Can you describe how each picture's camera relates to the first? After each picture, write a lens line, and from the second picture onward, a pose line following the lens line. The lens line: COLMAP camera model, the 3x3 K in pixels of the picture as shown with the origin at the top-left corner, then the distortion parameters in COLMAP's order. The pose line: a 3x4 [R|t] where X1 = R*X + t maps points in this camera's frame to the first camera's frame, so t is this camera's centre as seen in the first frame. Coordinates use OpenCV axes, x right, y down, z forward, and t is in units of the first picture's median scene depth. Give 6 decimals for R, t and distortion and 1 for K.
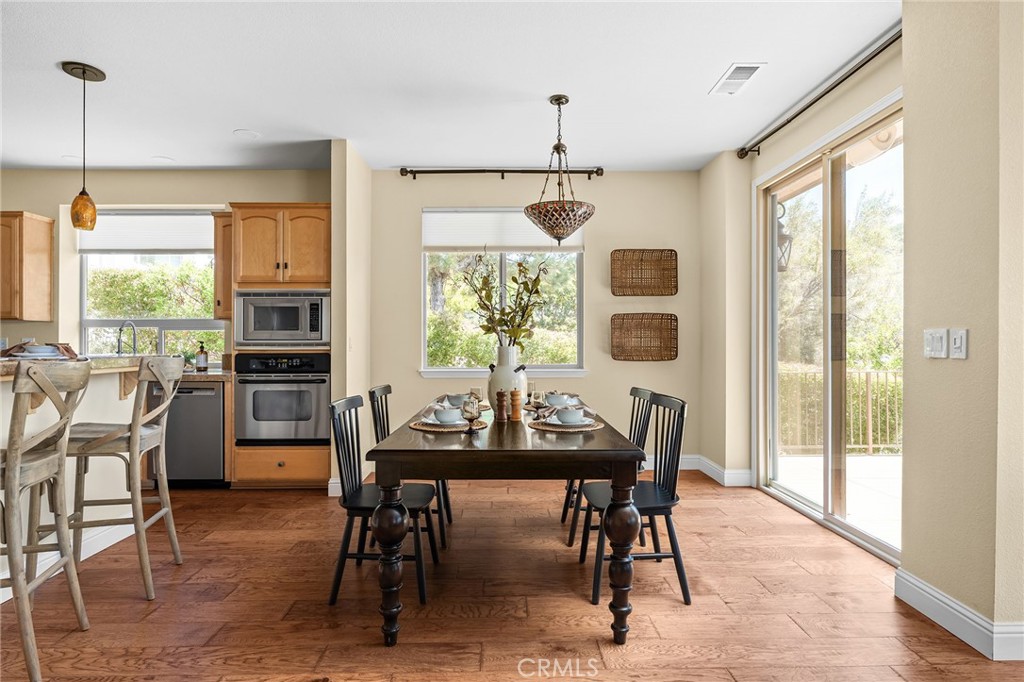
lens RADIAL K [[547.7, 0, 507.0], [0, 547.7, 339.0], [0, 0, 1]] dist [-0.000538, 0.000296]
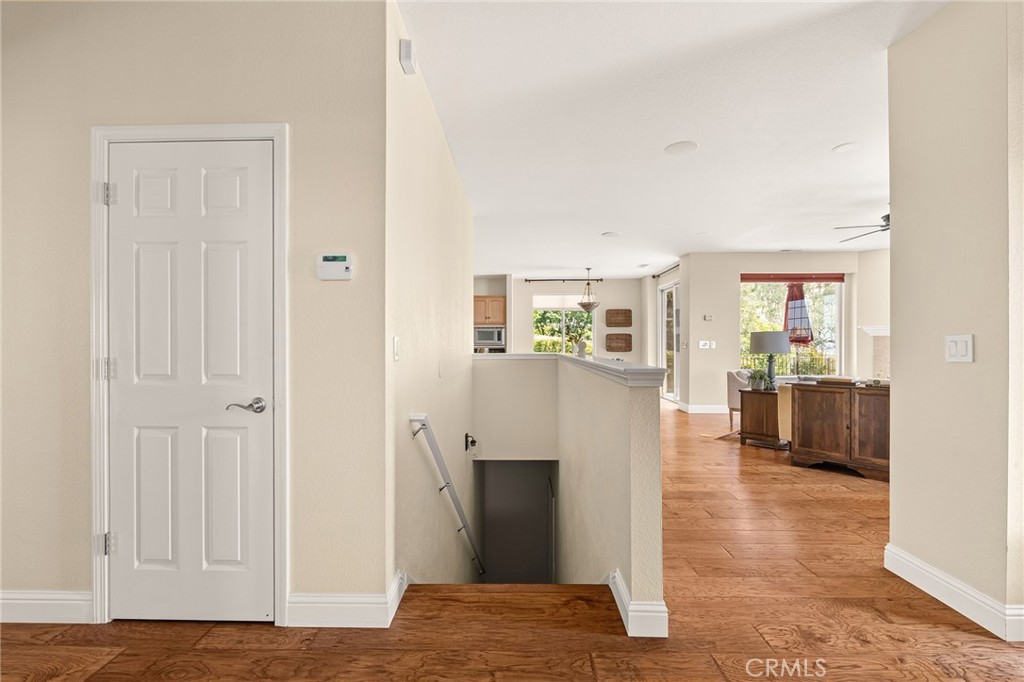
lens RADIAL K [[443.7, 0, 517.3], [0, 443.7, 343.2], [0, 0, 1]] dist [-0.009867, 0.000106]
pose [[0.999749, -0.001803, -0.022348, -0.210371], [0.001770, 0.999997, -0.001507, 0.000776], [0.022350, 0.001467, 0.999749, -1.273159]]
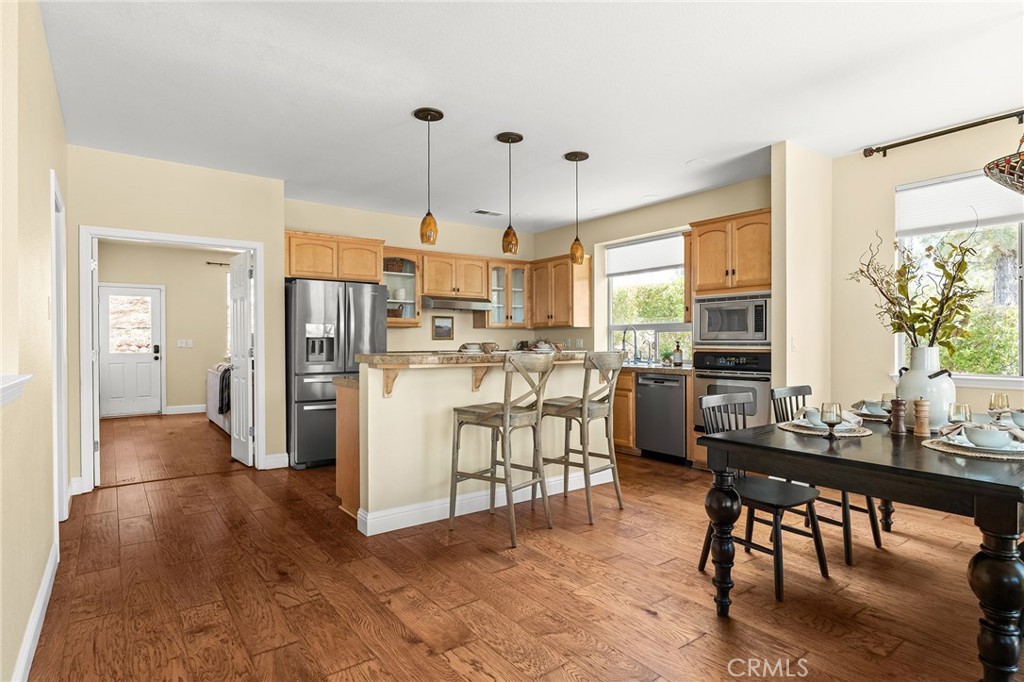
lens RADIAL K [[539.7, 0, 512.0], [0, 539.7, 341.0], [0, 0, 1]] dist [-0.002507, -0.000122]
pose [[0.590855, -0.000745, -0.806777, 0.202385], [0.003777, 0.999991, 0.001843, 0.000165], [0.806769, -0.004136, 0.590853, 0.007386]]
